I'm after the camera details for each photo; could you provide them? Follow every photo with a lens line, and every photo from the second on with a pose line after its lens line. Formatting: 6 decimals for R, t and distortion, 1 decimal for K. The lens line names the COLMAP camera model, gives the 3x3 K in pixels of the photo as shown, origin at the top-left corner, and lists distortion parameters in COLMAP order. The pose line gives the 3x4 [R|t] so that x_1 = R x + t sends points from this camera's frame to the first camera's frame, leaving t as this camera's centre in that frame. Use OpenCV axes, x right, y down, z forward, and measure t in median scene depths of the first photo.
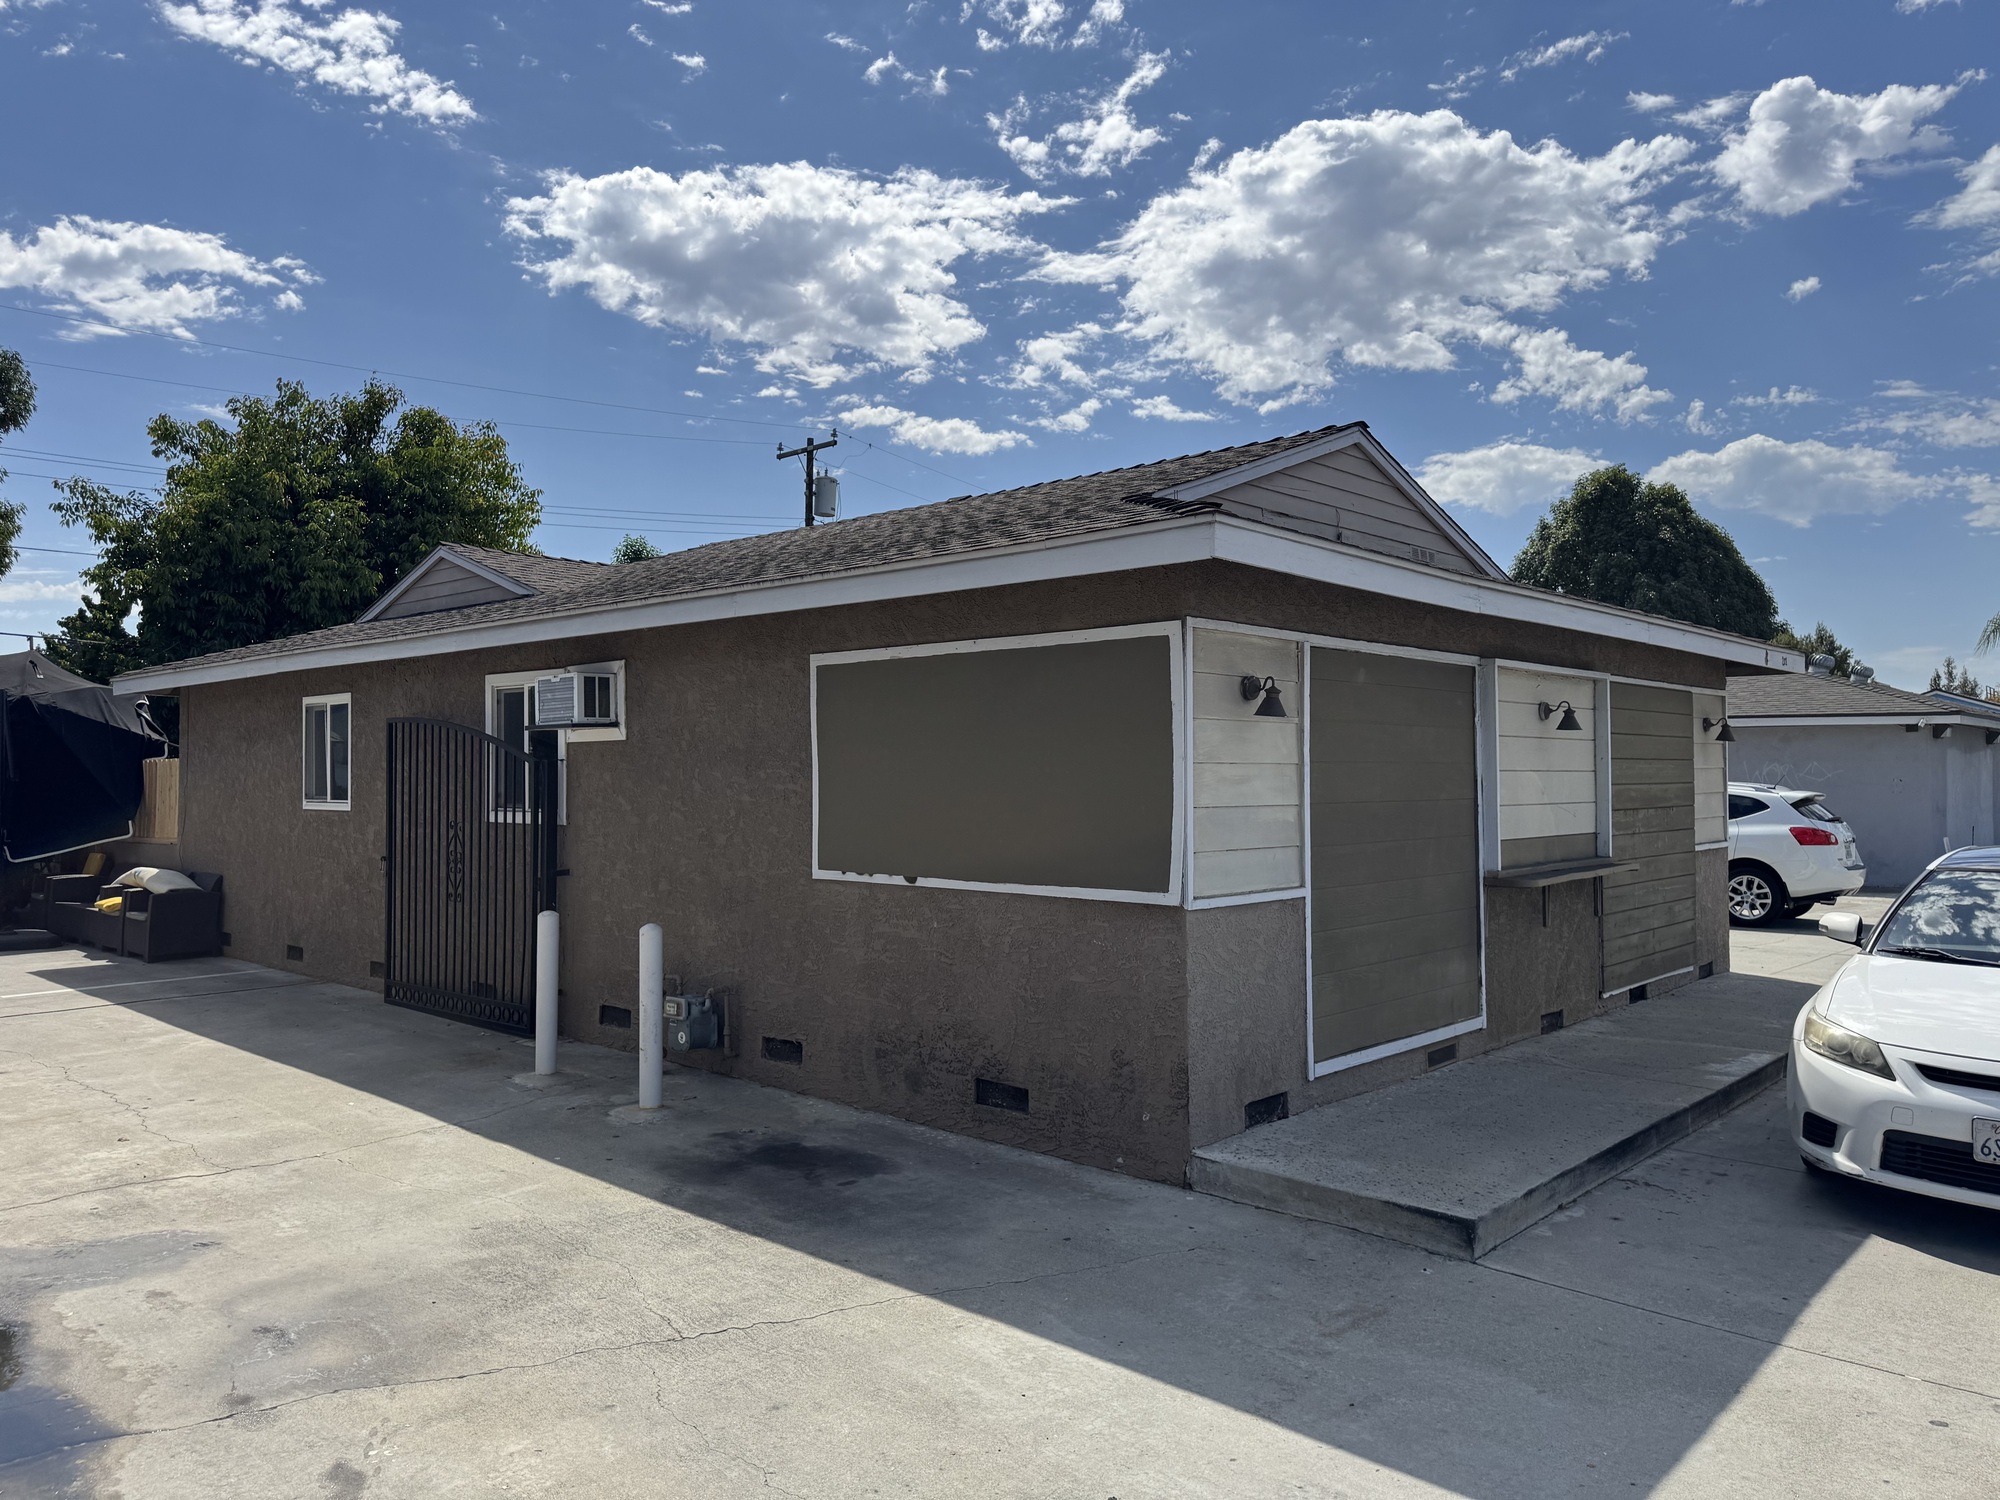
lens RADIAL K [[1417.1, 0, 995.1], [0, 1417.1, 736.8], [0, 0, 1]] dist [0.038507, -0.037527]
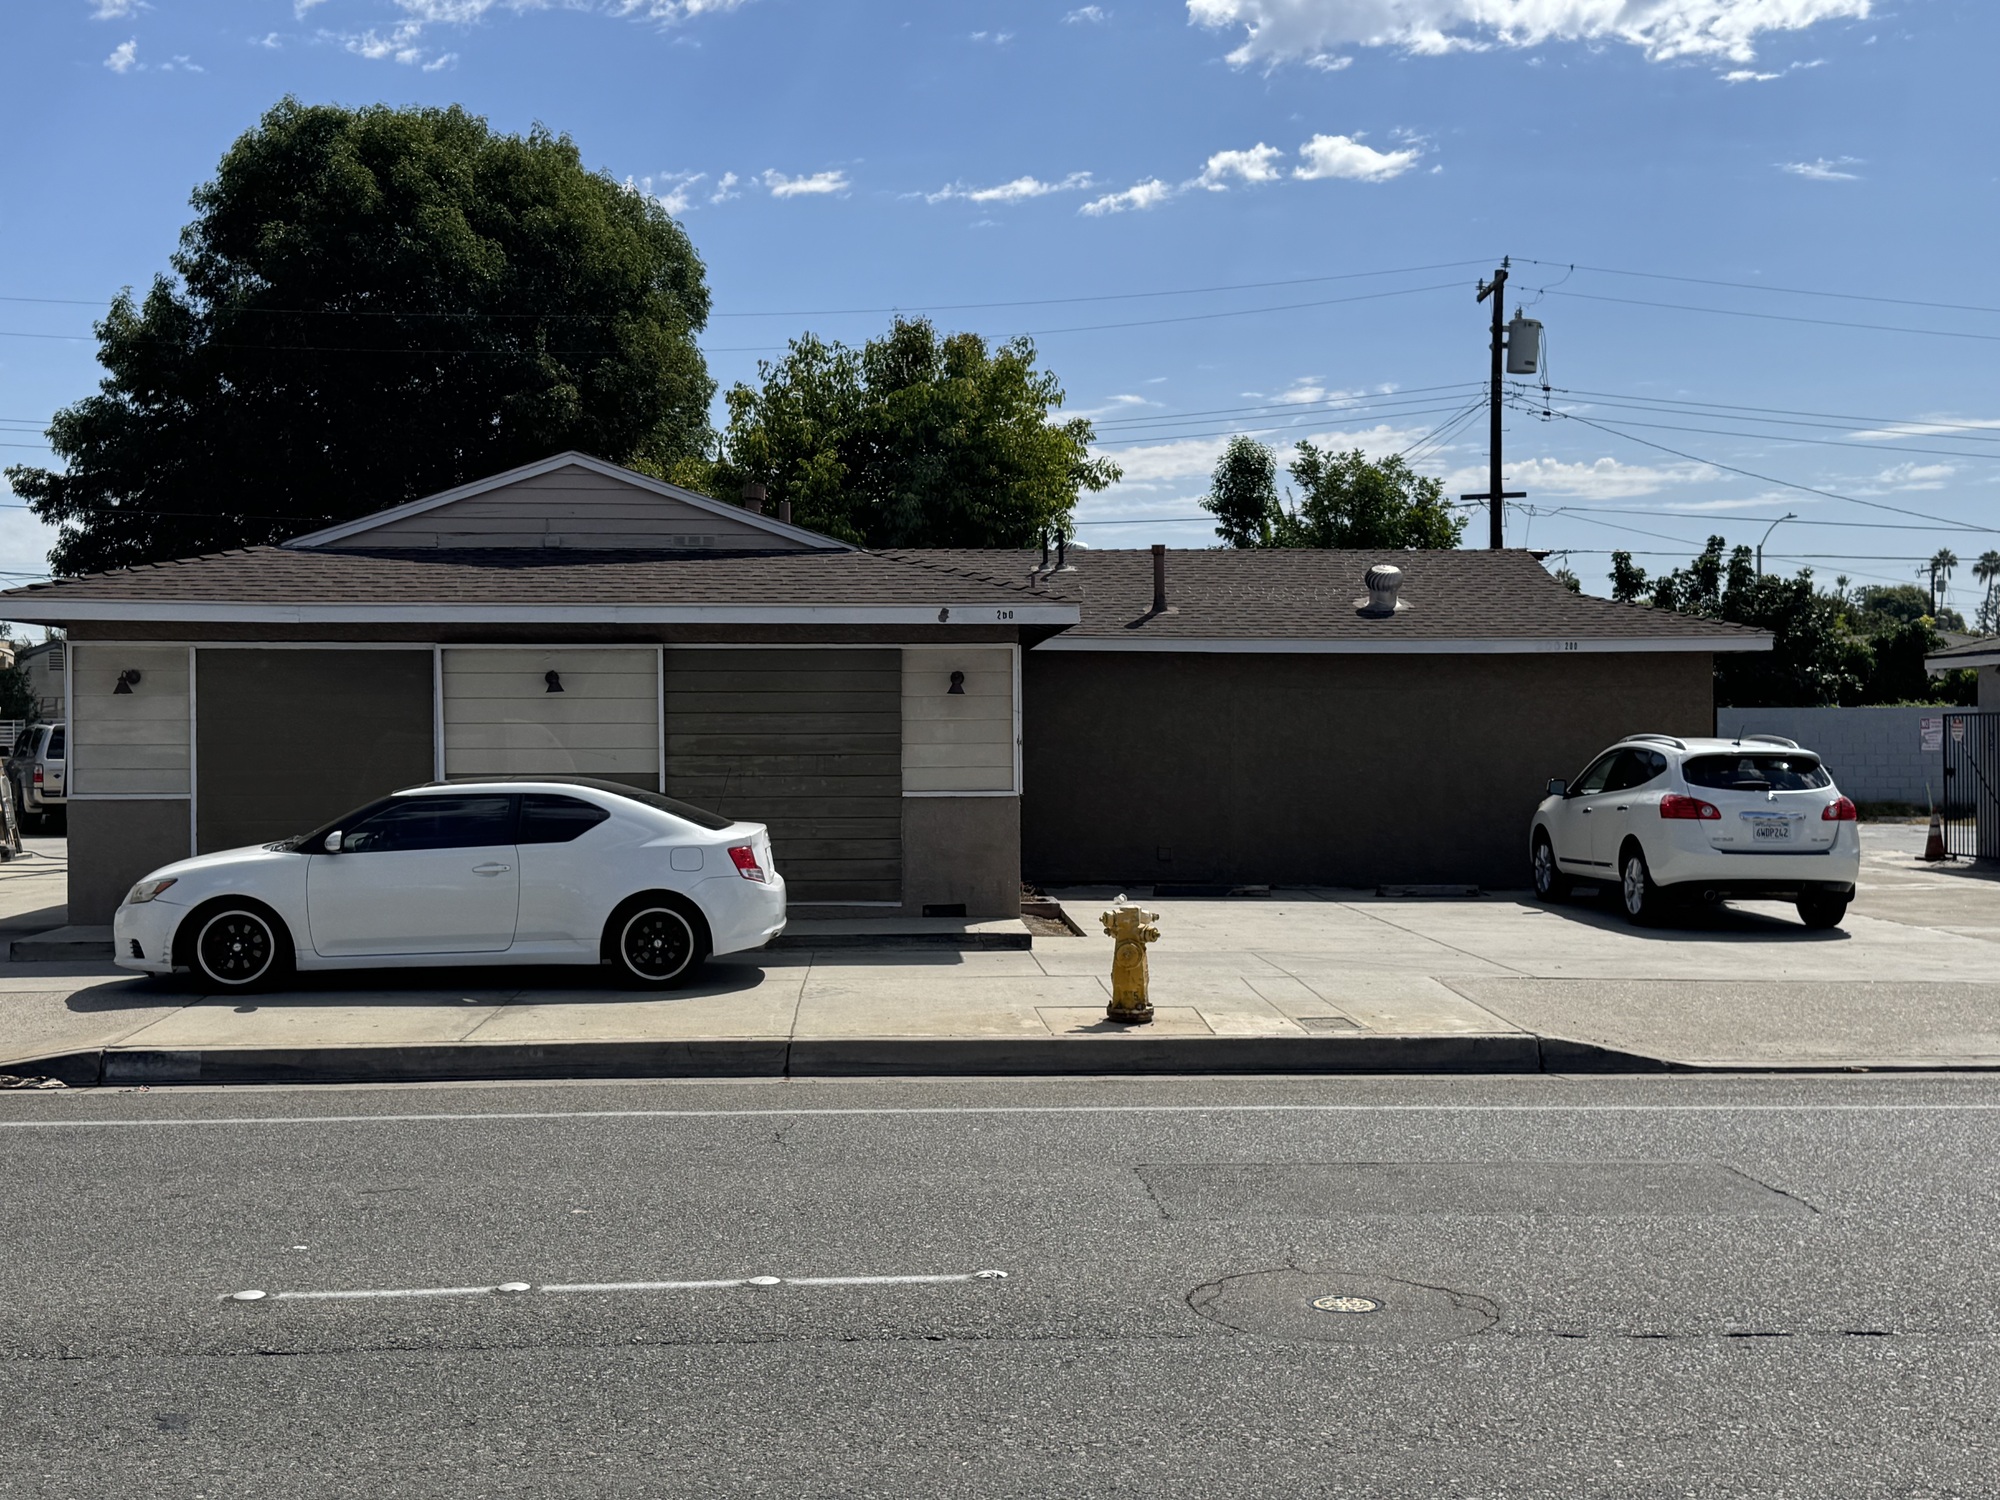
lens RADIAL K [[2360.1, 0, 1006.6], [0, 2360.1, 758.5], [0, 0, 1]] dist [0.030739, 0.000000]
pose [[0.716787, 0.007637, -0.697251, 2.362019], [0.020080, 0.999299, 0.031588, -0.003850], [0.697003, -0.036642, 0.716131, -0.282103]]
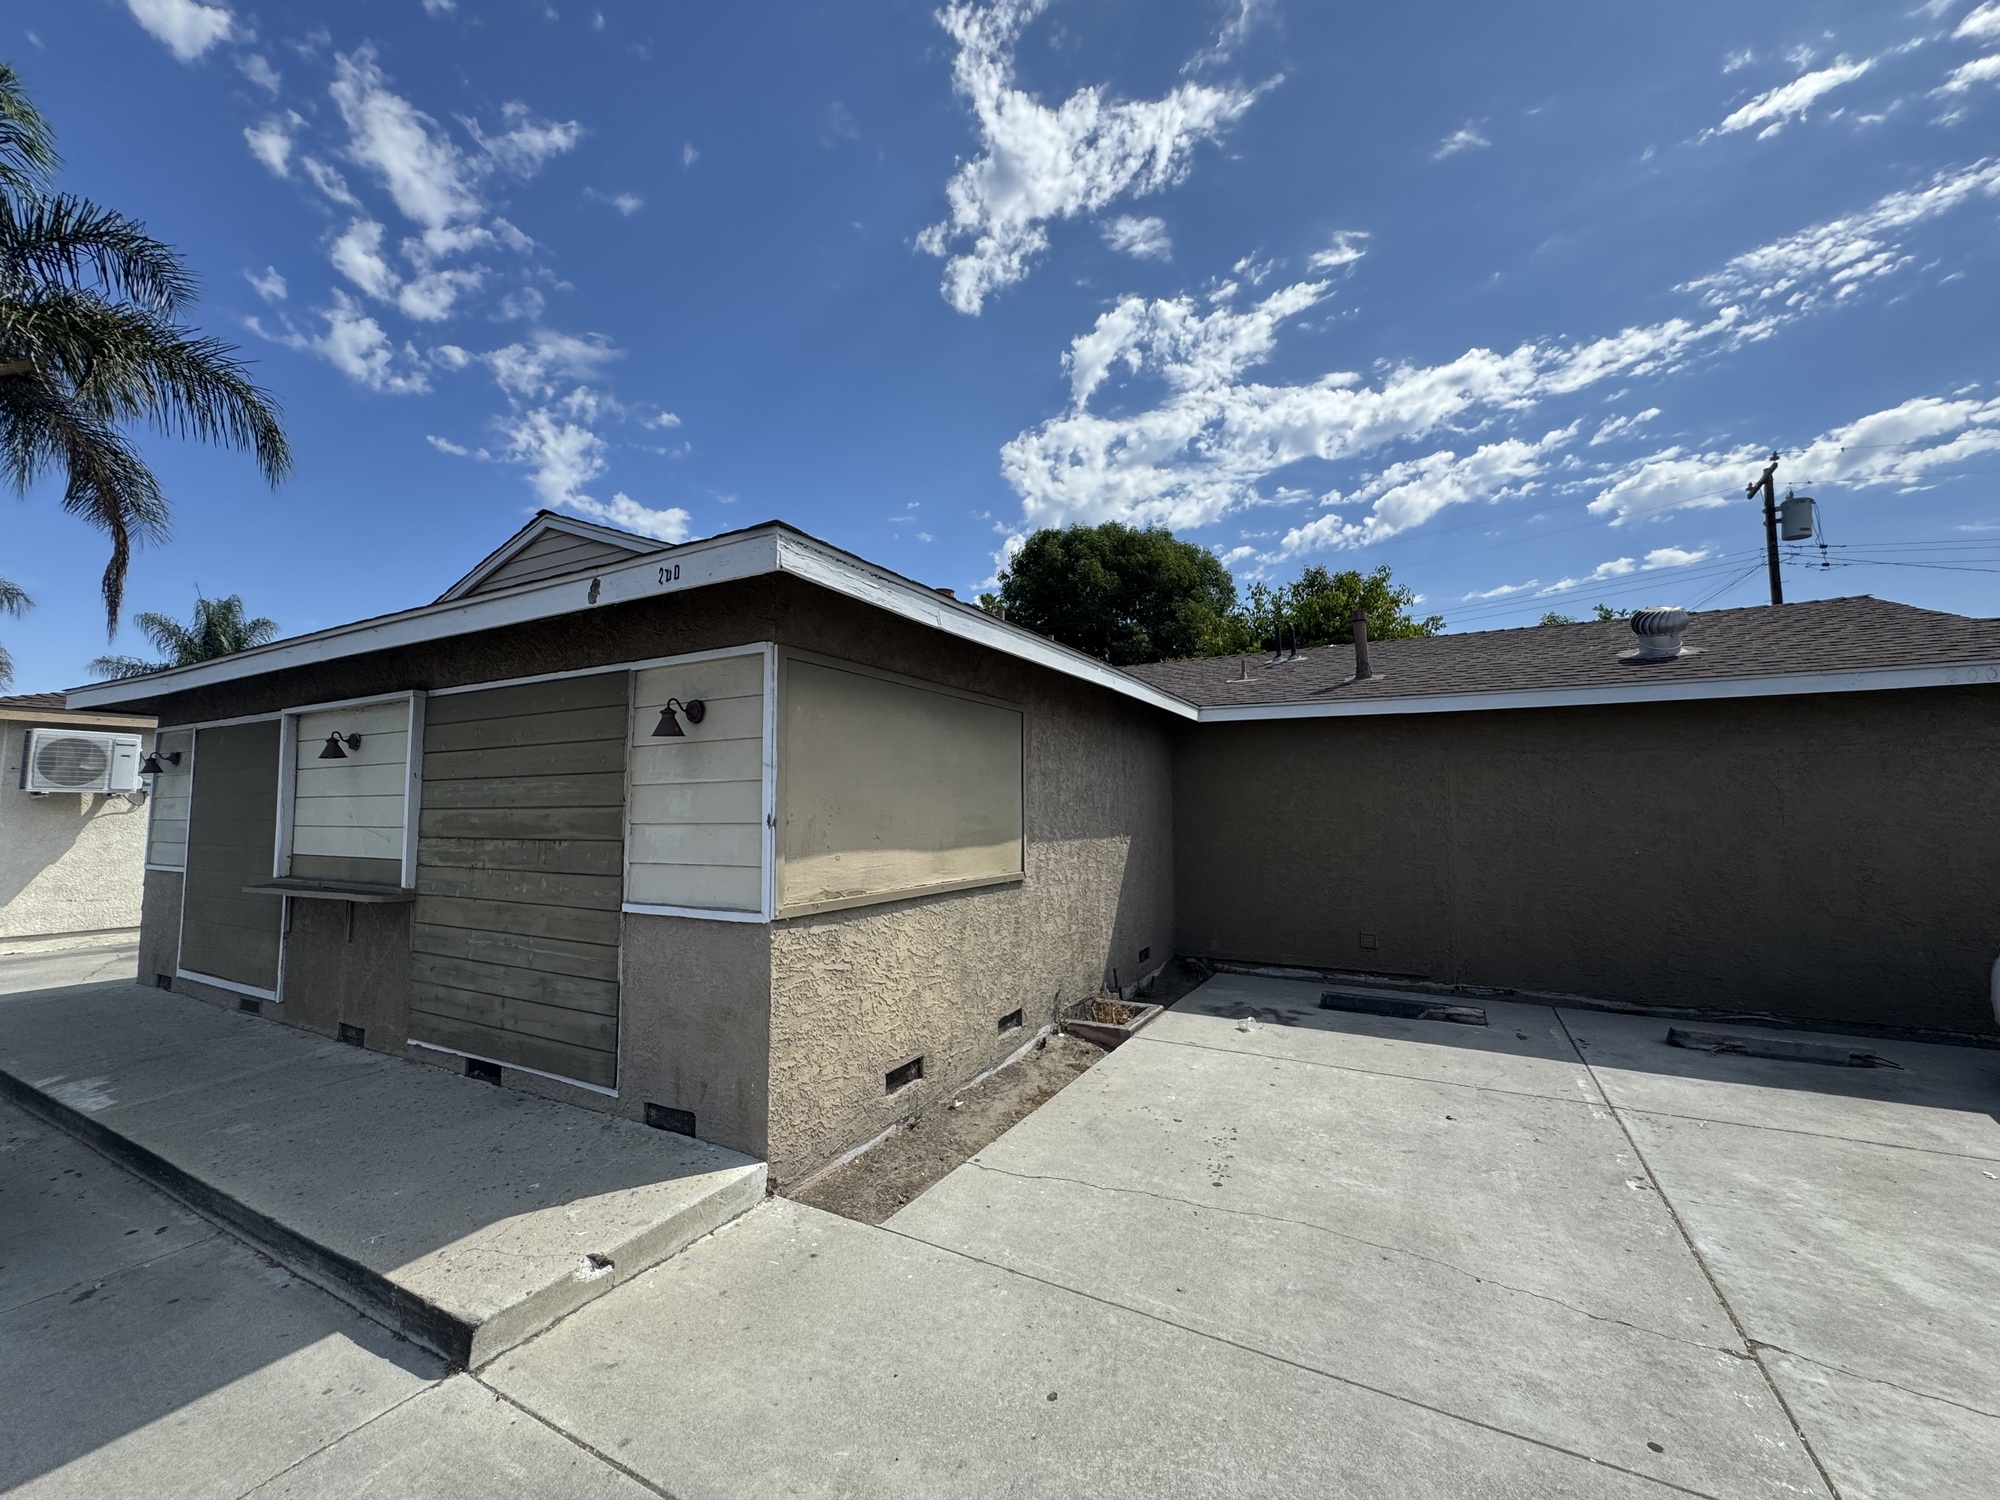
lens RADIAL K [[802.0, 0, 996.5], [0, 802.0, 737.1], [0, 0, 1]] dist [-0.005905, 0.000868]
pose [[0.238067, -0.088831, -0.967178, 1.179348], [0.030745, 0.995999, -0.083910, 0.048776], [0.970762, -0.009760, 0.239845, 1.430315]]
